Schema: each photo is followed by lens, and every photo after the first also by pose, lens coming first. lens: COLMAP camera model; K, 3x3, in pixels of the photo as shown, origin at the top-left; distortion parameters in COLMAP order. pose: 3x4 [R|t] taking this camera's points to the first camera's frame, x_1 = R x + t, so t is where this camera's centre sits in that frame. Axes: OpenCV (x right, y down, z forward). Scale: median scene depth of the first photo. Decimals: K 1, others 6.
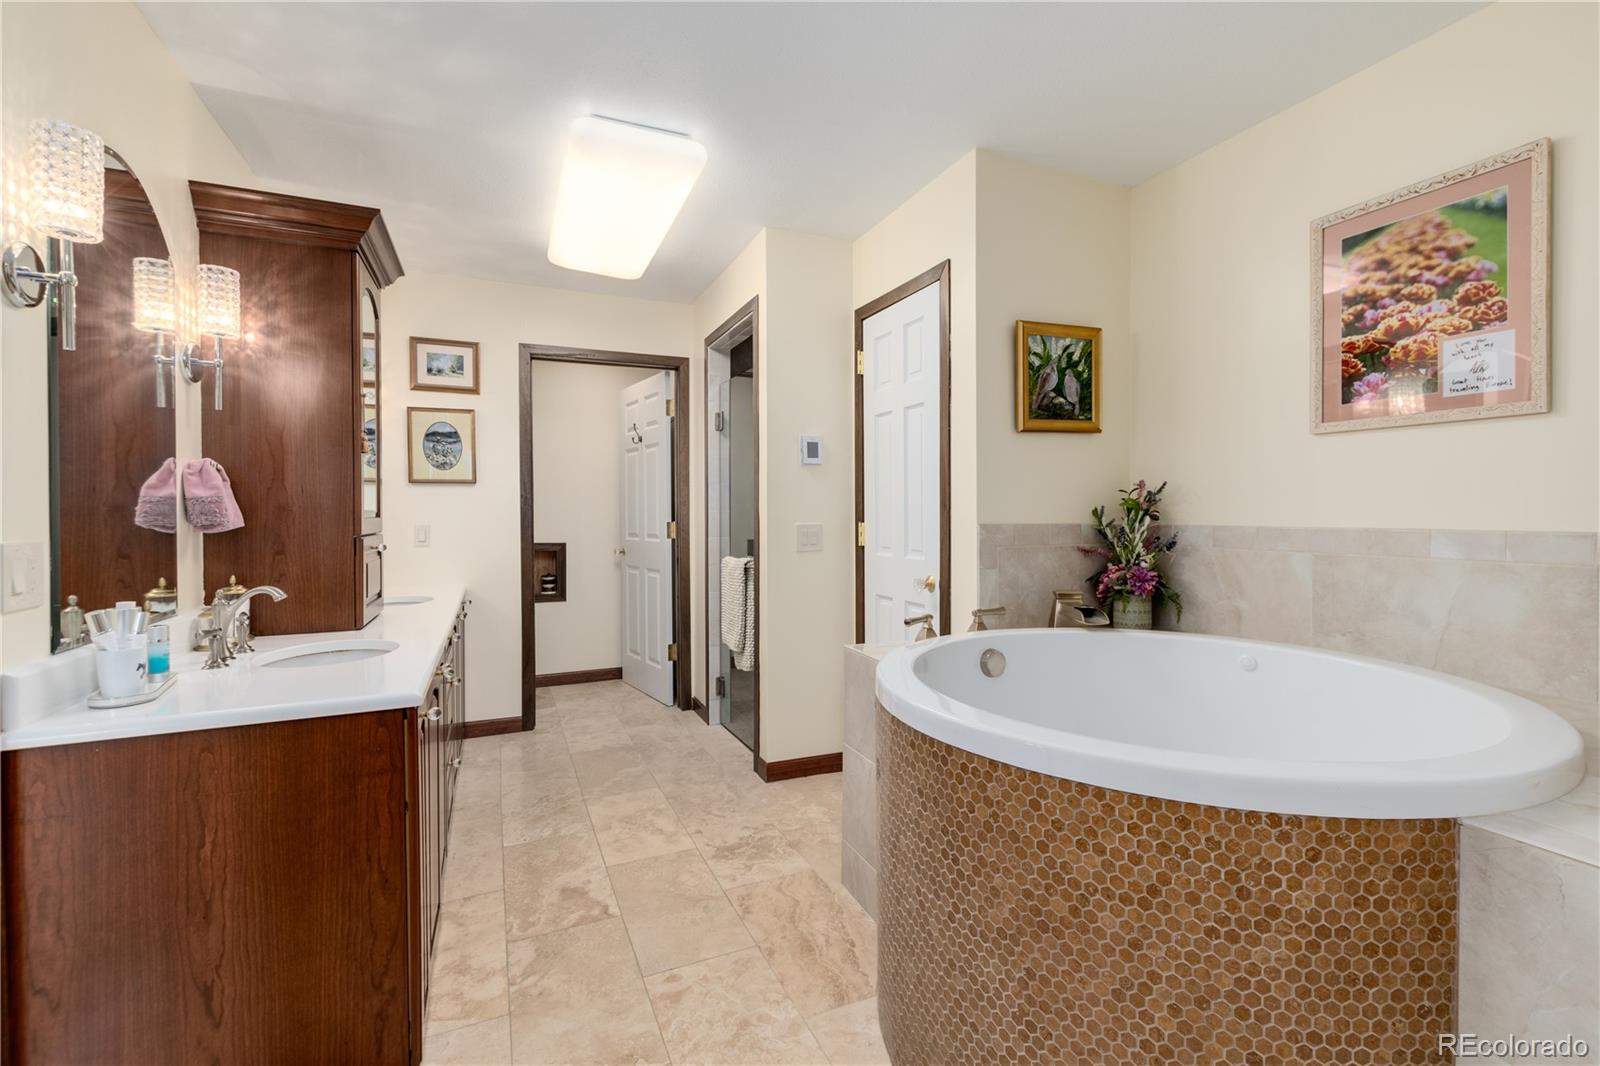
lens RADIAL K [[698.2, 0, 793.7], [0, 698.2, 524.1], [0, 0, 1]] dist [0.000932, 0.000084]
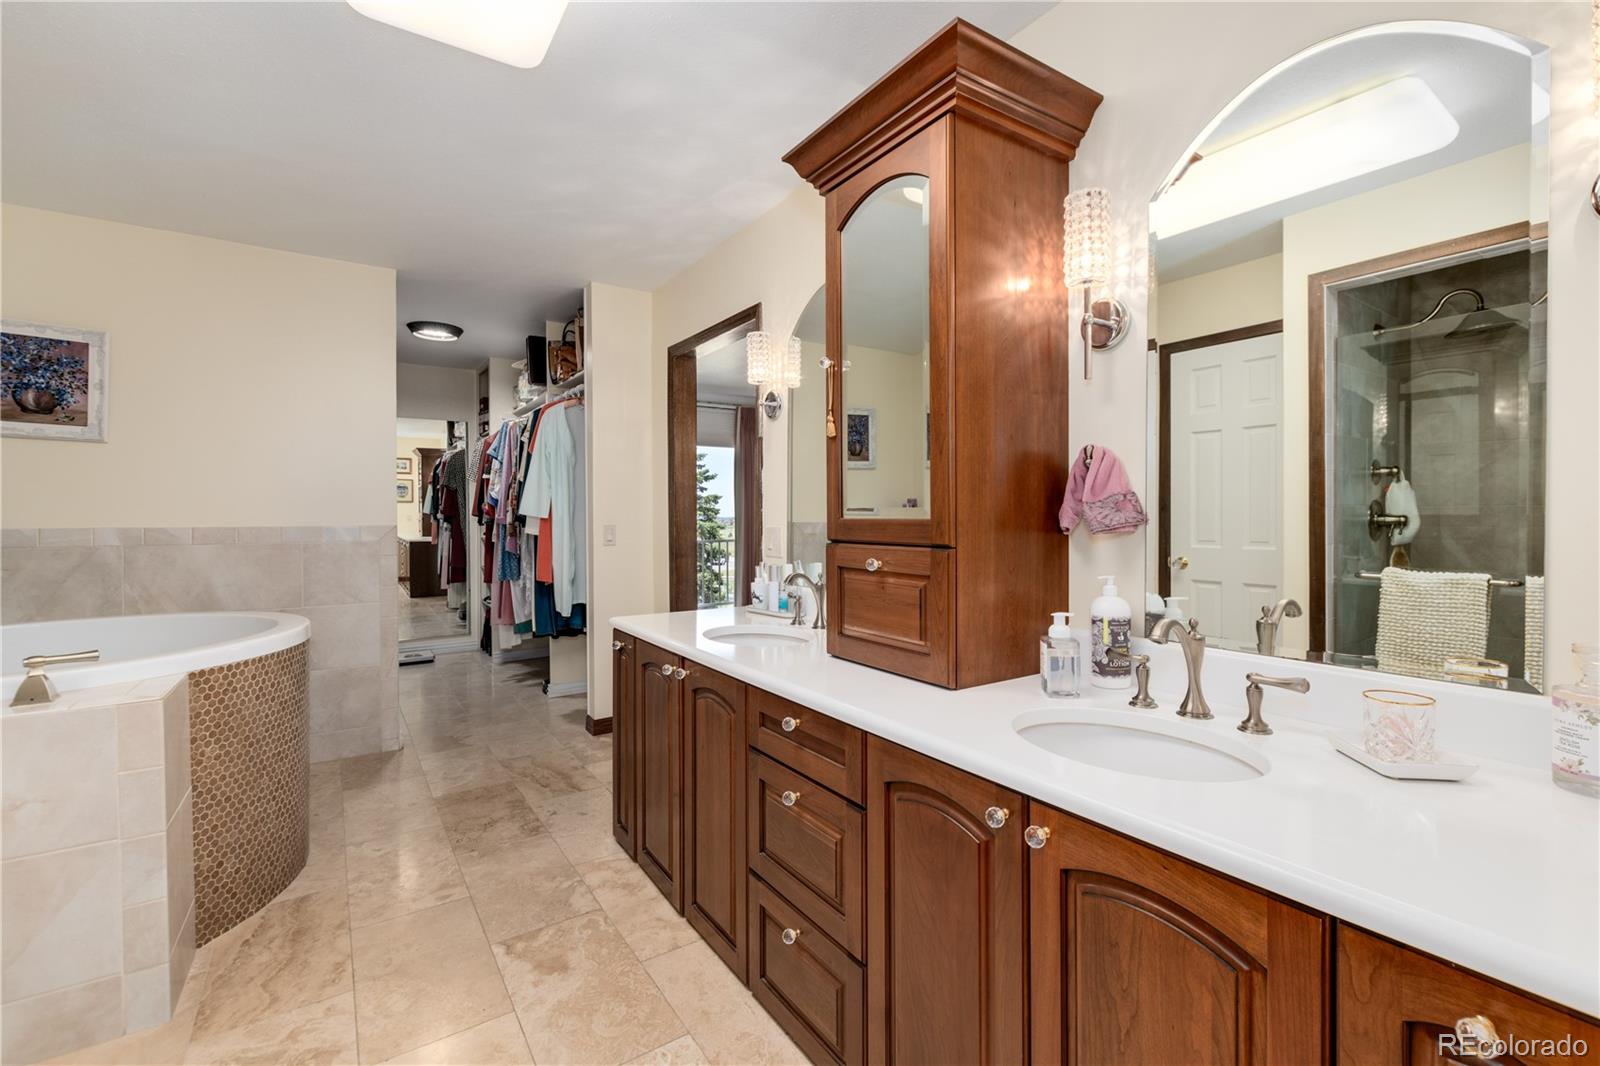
lens RADIAL K [[700.5, 0, 810.1], [0, 700.5, 521.1], [0, 0, 1]] dist [0.001307, -0.000535]
pose [[-0.980179, 0.010686, -0.197827, -0.517841], [0.006262, 0.999716, 0.022976, -0.028938], [0.198017, 0.021282, -0.979968, 2.118093]]
